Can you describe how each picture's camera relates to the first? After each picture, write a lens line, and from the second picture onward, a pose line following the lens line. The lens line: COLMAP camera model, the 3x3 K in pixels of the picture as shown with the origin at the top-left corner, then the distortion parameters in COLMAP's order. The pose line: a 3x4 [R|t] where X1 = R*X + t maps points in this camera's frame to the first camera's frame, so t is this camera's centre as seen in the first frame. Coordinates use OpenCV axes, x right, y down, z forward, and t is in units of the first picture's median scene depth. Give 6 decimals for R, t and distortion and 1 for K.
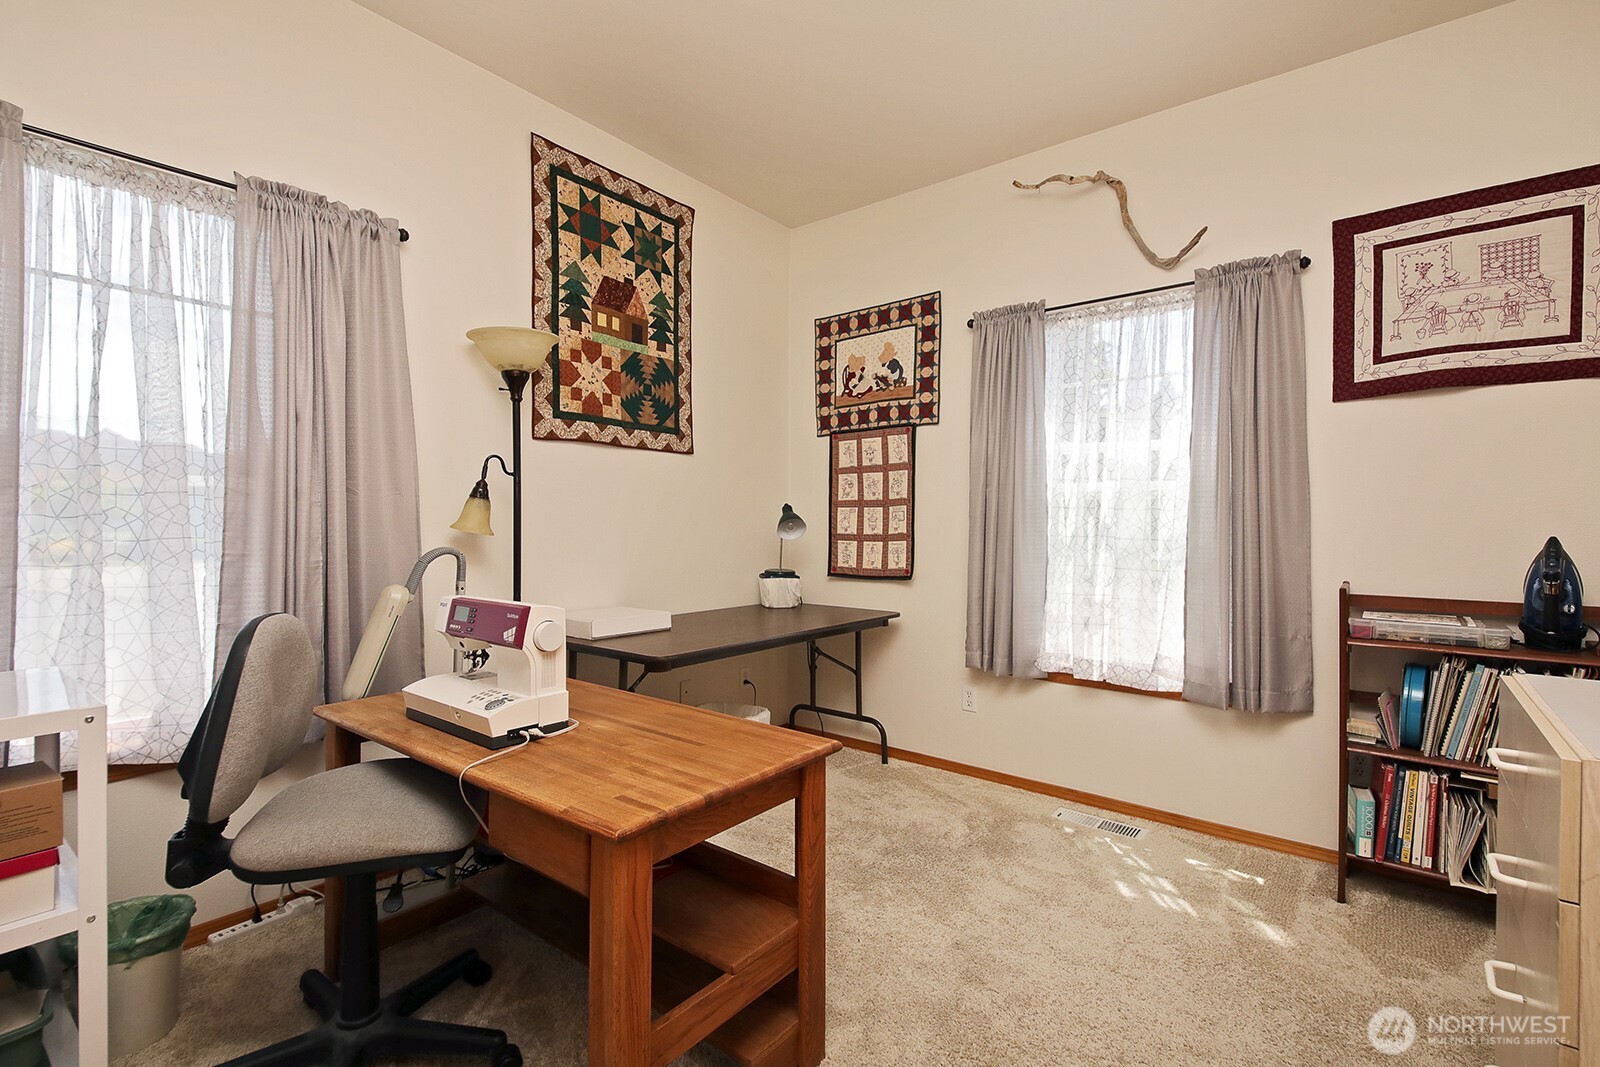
lens RADIAL K [[714.5, 0, 796.2], [0, 714.5, 530.5], [0, 0, 1]] dist [0.030420, -0.007026]
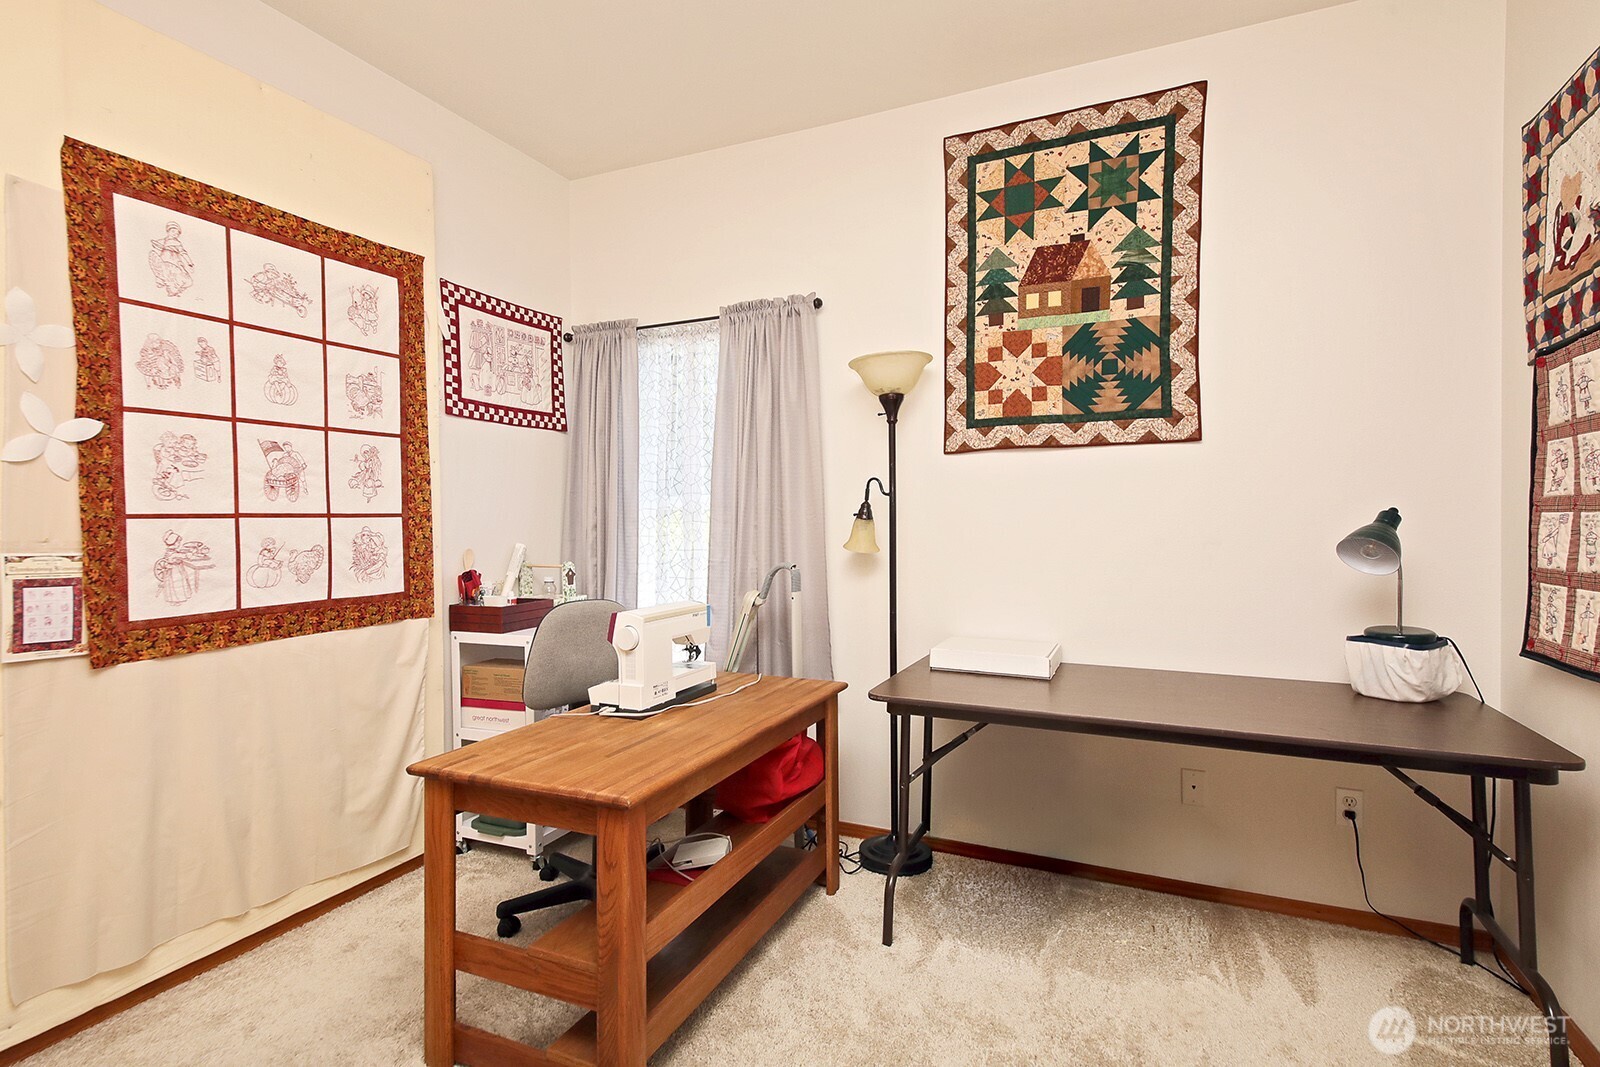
lens RADIAL K [[784.7, 0, 812.5], [0, 784.7, 531.0], [0, 0, 1]] dist [0.040782, -0.019128]
pose [[0.251146, 0.006794, -0.967925, 0.539529], [-0.003010, 0.999976, 0.006238, -0.025823], [0.967945, 0.001347, 0.251160, 0.488366]]
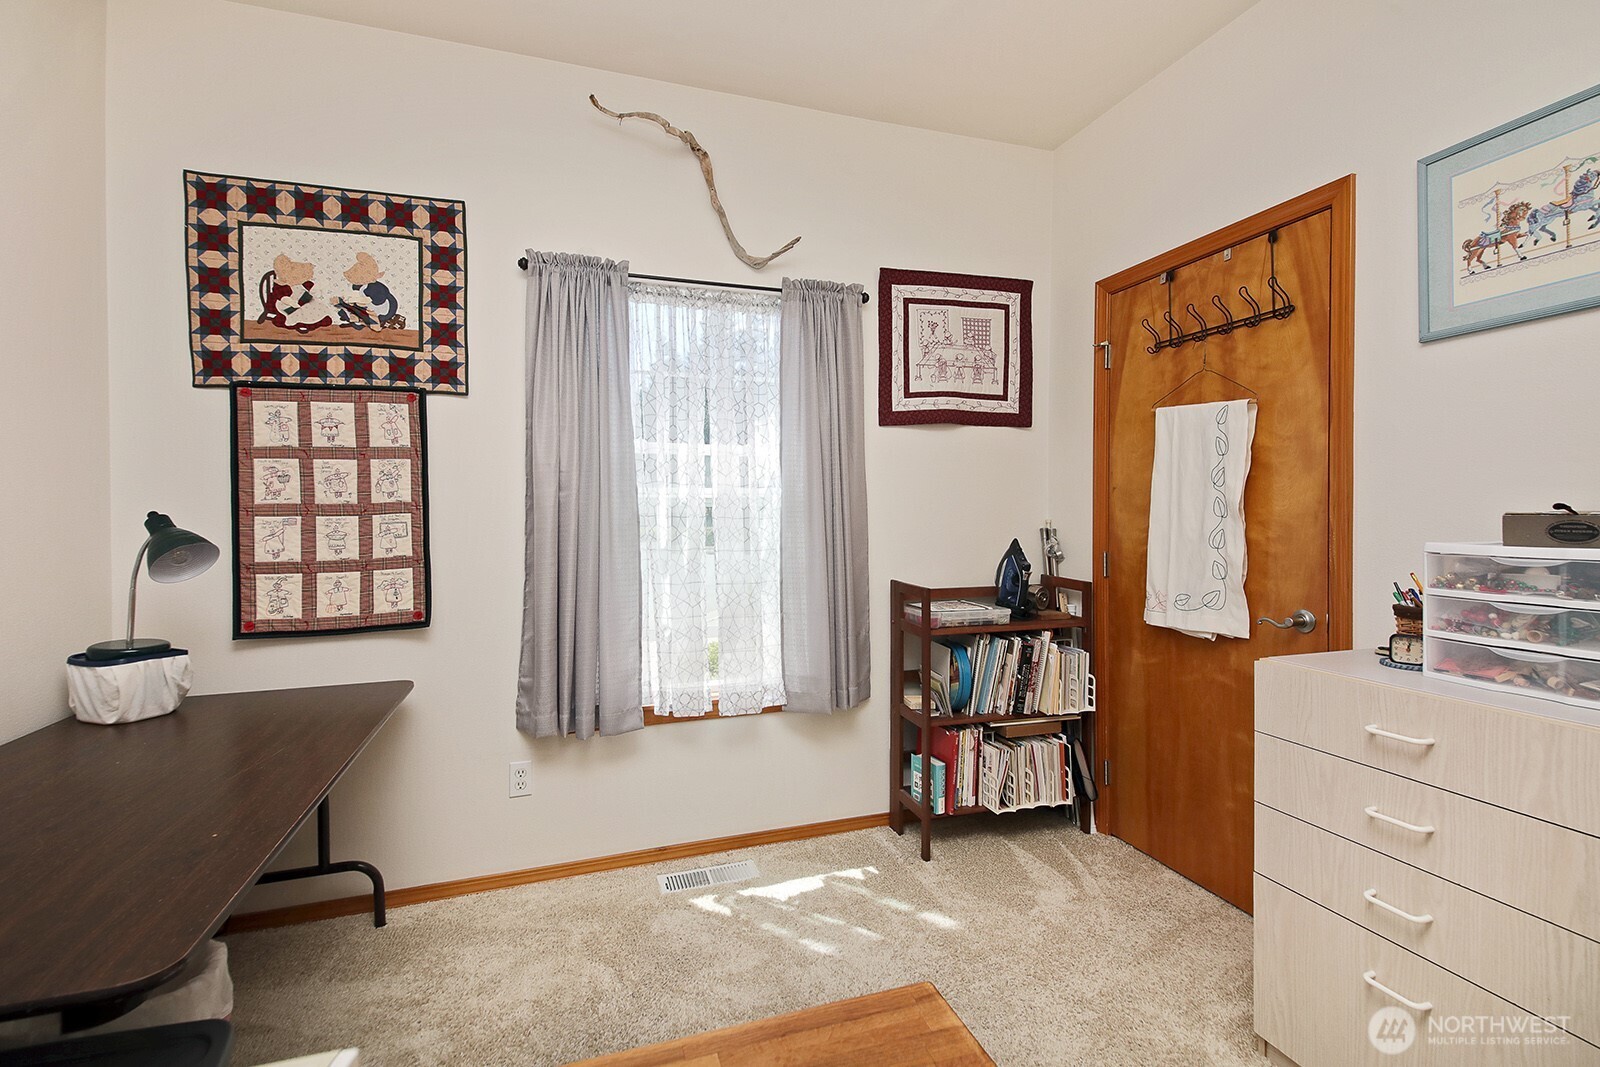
lens RADIAL K [[714.5, 0, 795.5], [0, 714.5, 516.0], [0, 0, 1]] dist [0.030420, -0.007026]
pose [[0.552225, -0.017472, 0.833512, -0.224450], [0.017572, 0.999802, 0.009317, -0.036496], [-0.833510, 0.009501, 0.552423, 0.386213]]
